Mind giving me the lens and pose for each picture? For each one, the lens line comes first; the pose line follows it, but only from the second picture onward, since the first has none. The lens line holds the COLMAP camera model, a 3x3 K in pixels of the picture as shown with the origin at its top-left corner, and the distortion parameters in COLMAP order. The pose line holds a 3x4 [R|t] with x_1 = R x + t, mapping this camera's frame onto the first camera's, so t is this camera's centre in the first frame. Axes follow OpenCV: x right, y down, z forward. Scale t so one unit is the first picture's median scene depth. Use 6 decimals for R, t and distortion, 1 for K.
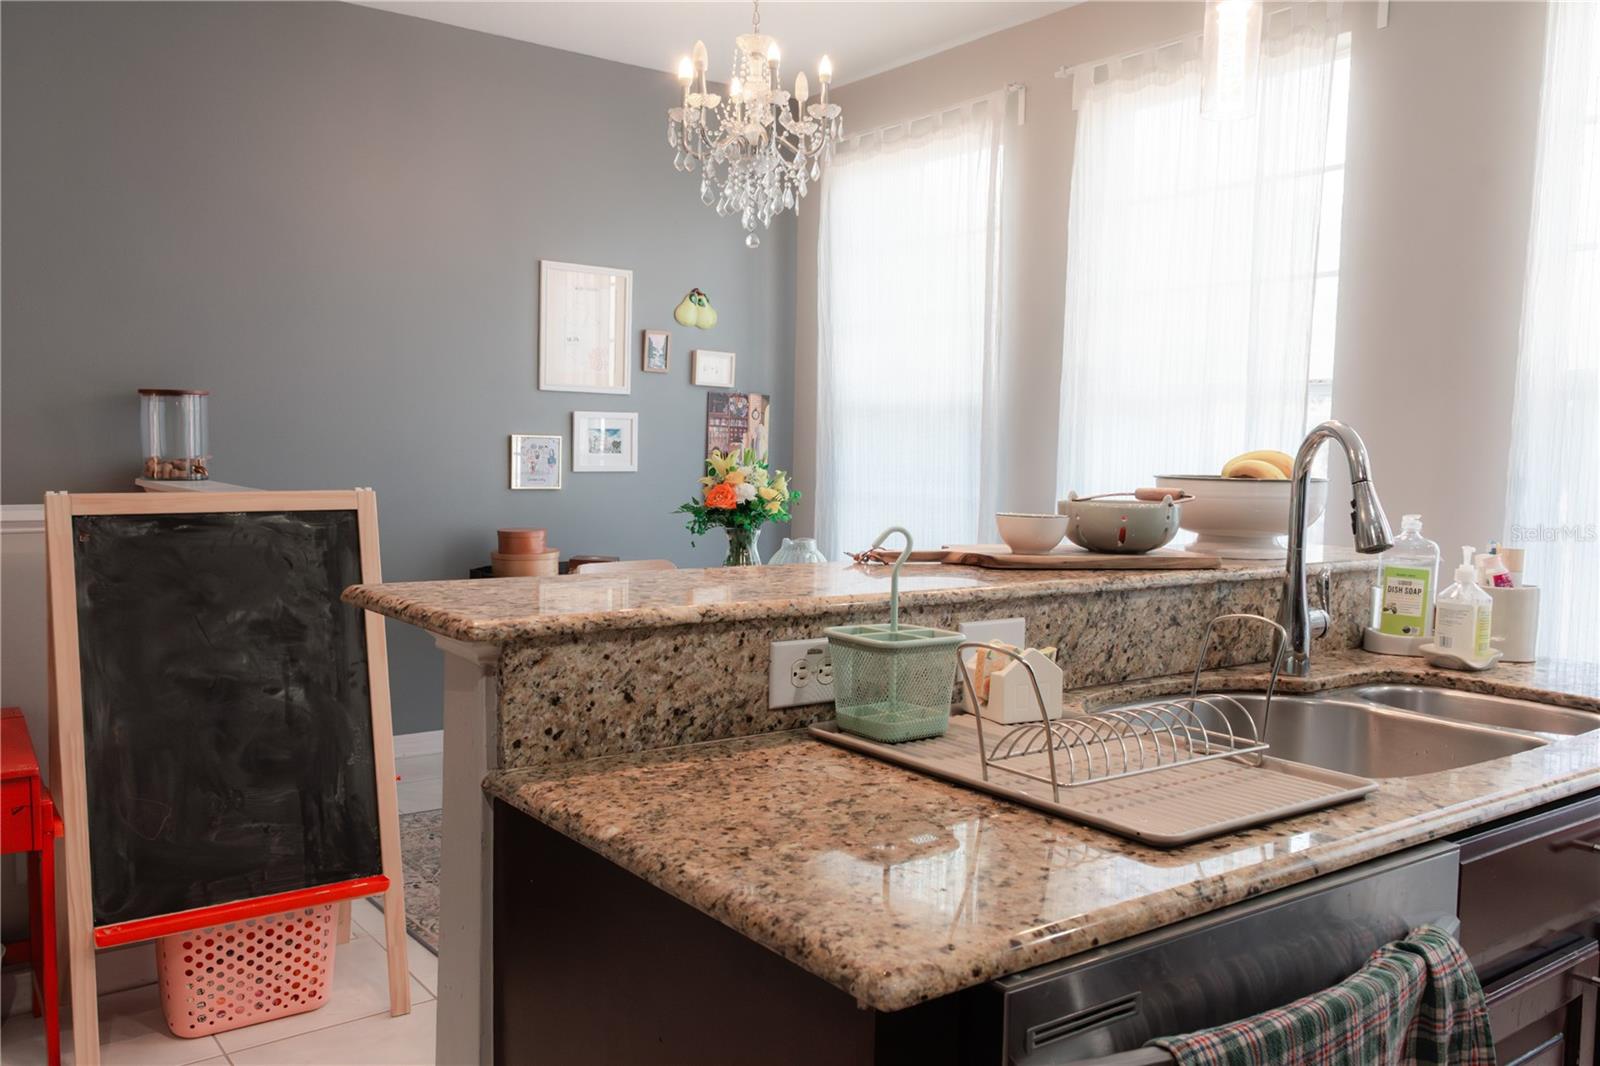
lens RADIAL K [[1281.7, 0, 795.5], [0, 1281.7, 530.5], [0, 0, 1]] dist [0.014110, -0.001682]
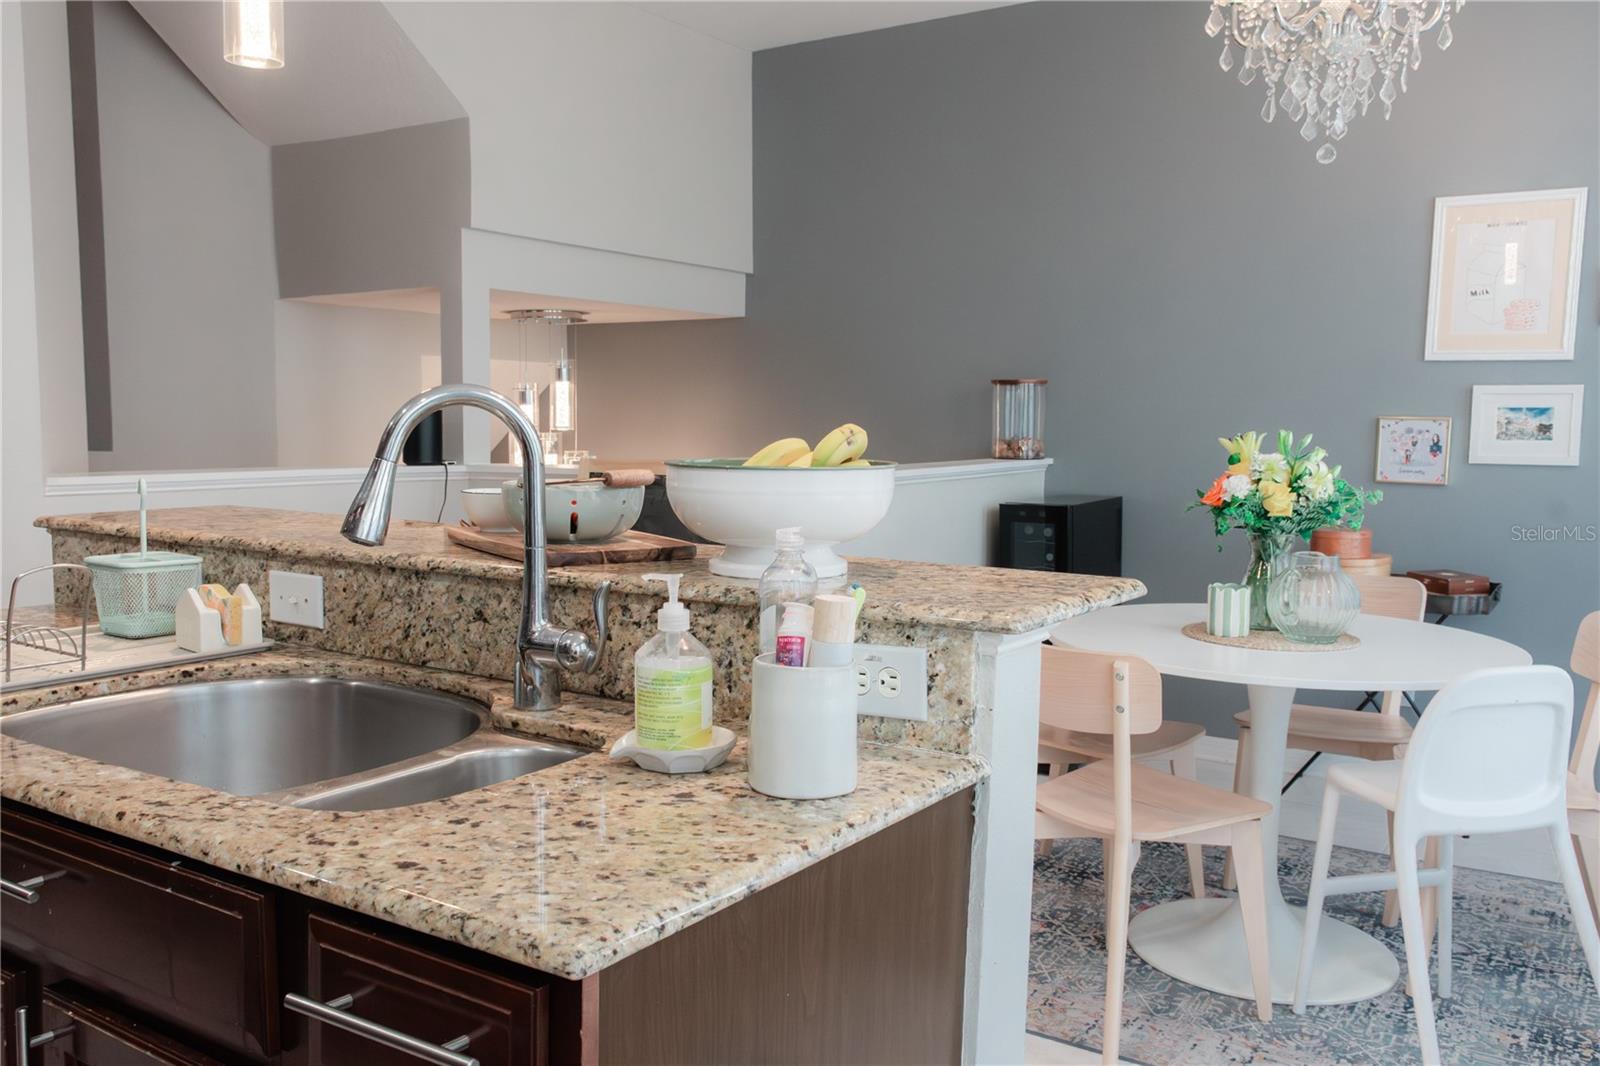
lens RADIAL K [[1339.2, 0, 791.9], [0, 1339.2, 533.1], [0, 0, 1]] dist [0.011711, 0.007758]
pose [[0.336703, 0.072877, -0.938787, 0.945062], [-0.067601, 0.996299, 0.053096, -0.038255], [0.939181, 0.045585, 0.340383, 0.679314]]
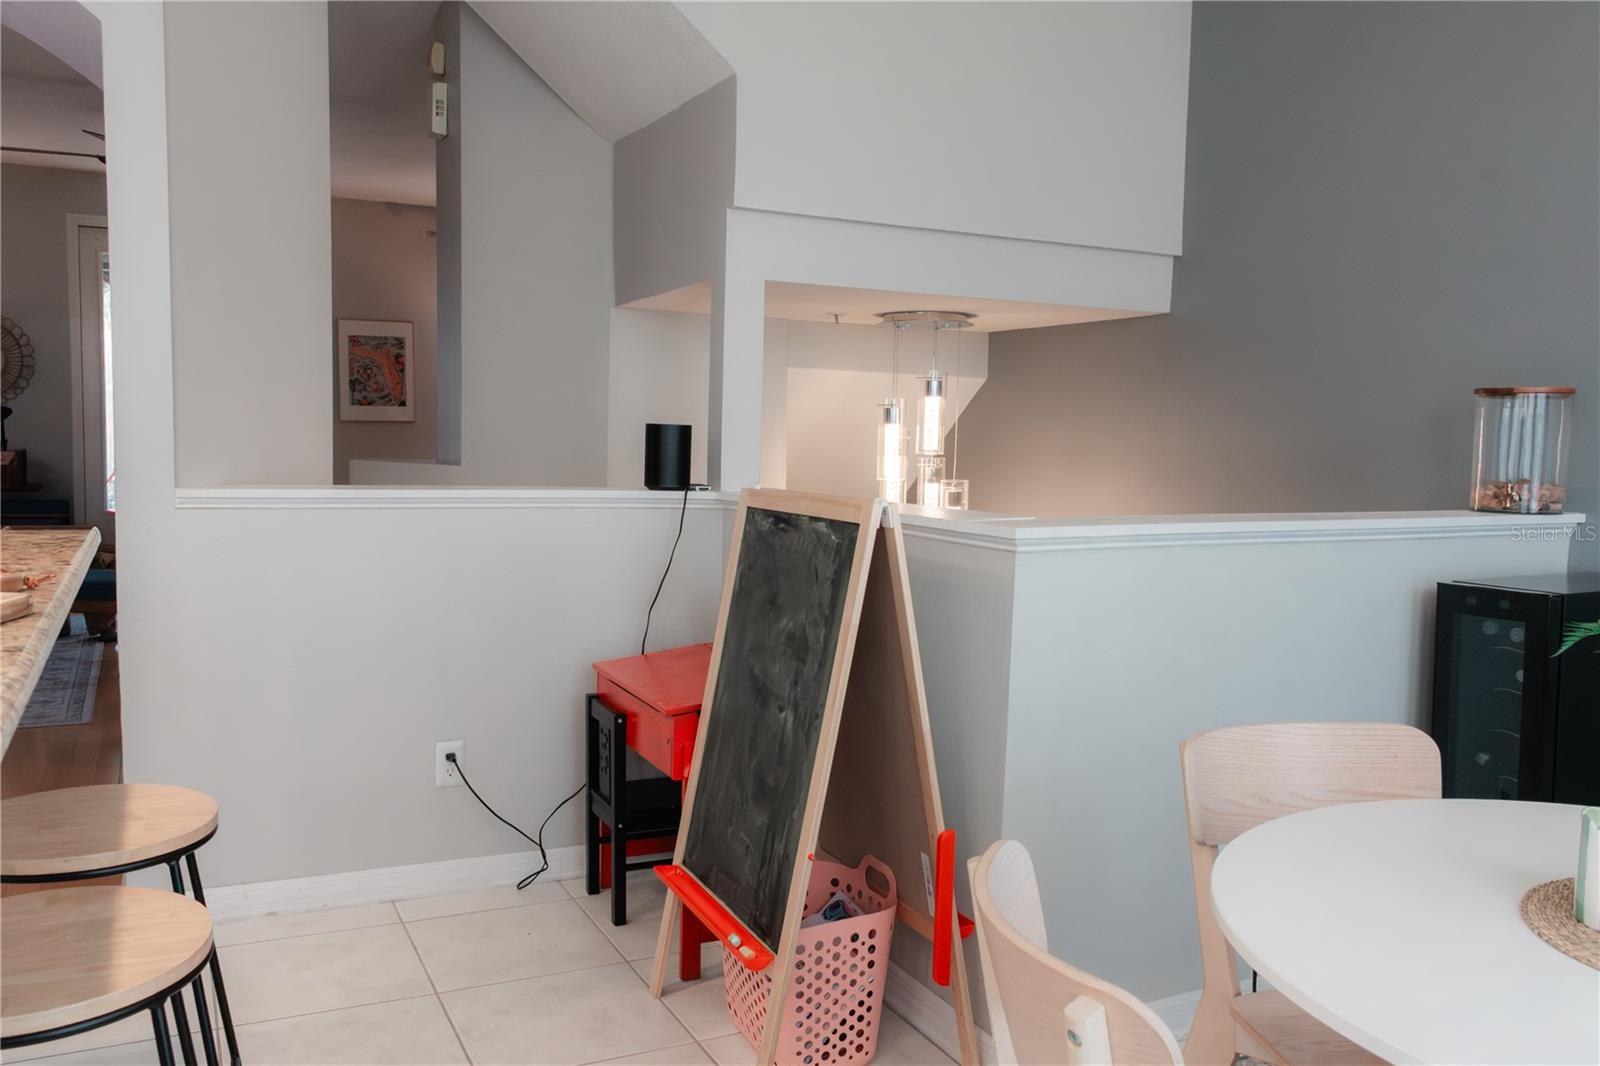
lens RADIAL K [[1281.7, 0, 803.7], [0, 1281.7, 537.1], [0, 0, 1]] dist [0.014110, -0.001682]
pose [[-0.186807, 0.061949, -0.980442, 0.510616], [-0.092643, 0.992451, 0.080360, -0.077157], [0.978019, 0.105842, -0.179657, 1.222959]]
